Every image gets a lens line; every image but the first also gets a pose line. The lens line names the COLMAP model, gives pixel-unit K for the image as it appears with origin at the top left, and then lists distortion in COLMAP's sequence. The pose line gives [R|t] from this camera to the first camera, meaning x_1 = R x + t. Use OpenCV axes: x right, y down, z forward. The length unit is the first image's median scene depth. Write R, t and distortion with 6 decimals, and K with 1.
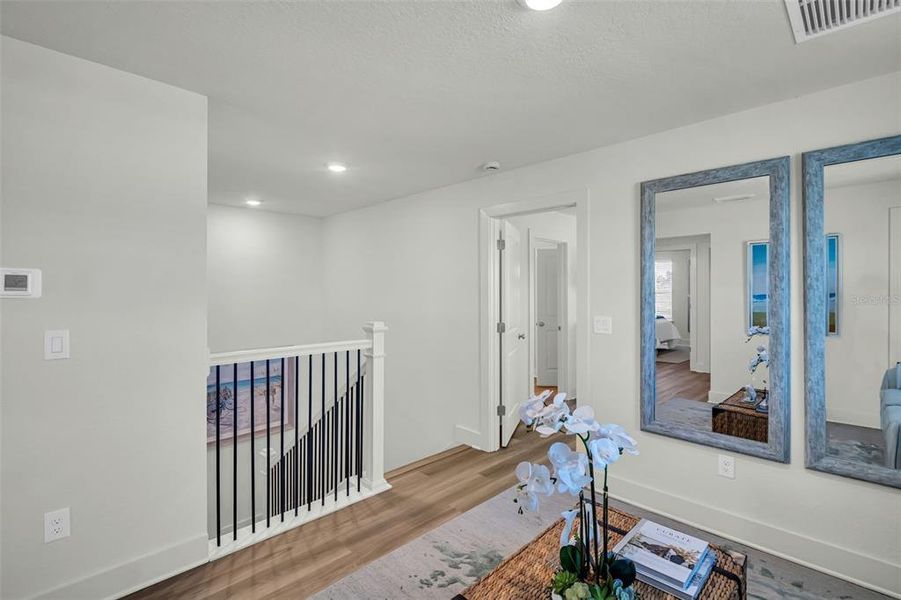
lens RADIAL K [[410.8, 0, 447.0], [0, 410.8, 293.5], [0, 0, 1]] dist [-0.007213, -0.002365]
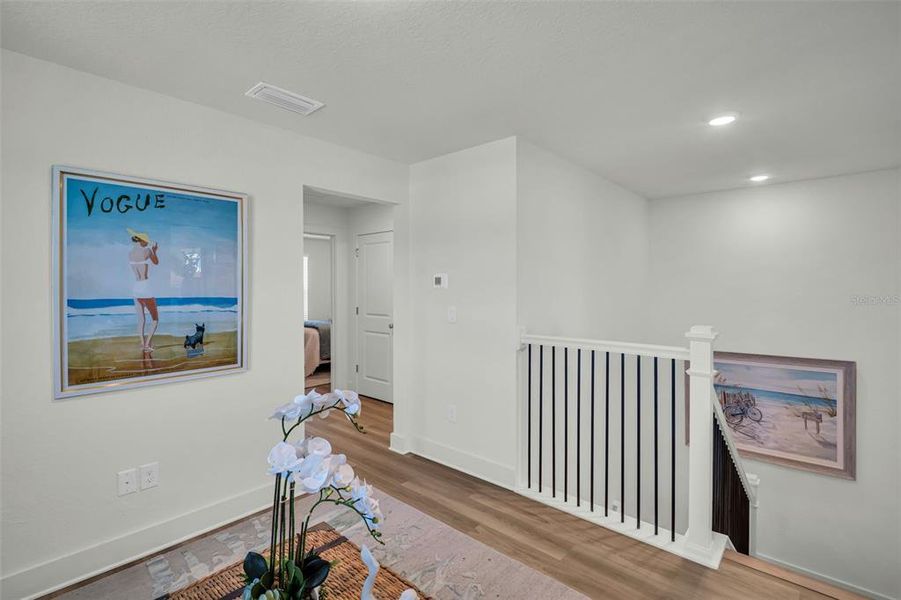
lens RADIAL K [[410.8, 0, 451.1], [0, 410.8, 292.5], [0, 0, 1]] dist [-0.007213, -0.002365]
pose [[0.066007, 0.011581, -0.997752, 0.641676], [-0.001969, 0.999932, 0.011476, 0.004020], [0.997817, 0.001207, 0.066026, 0.643247]]
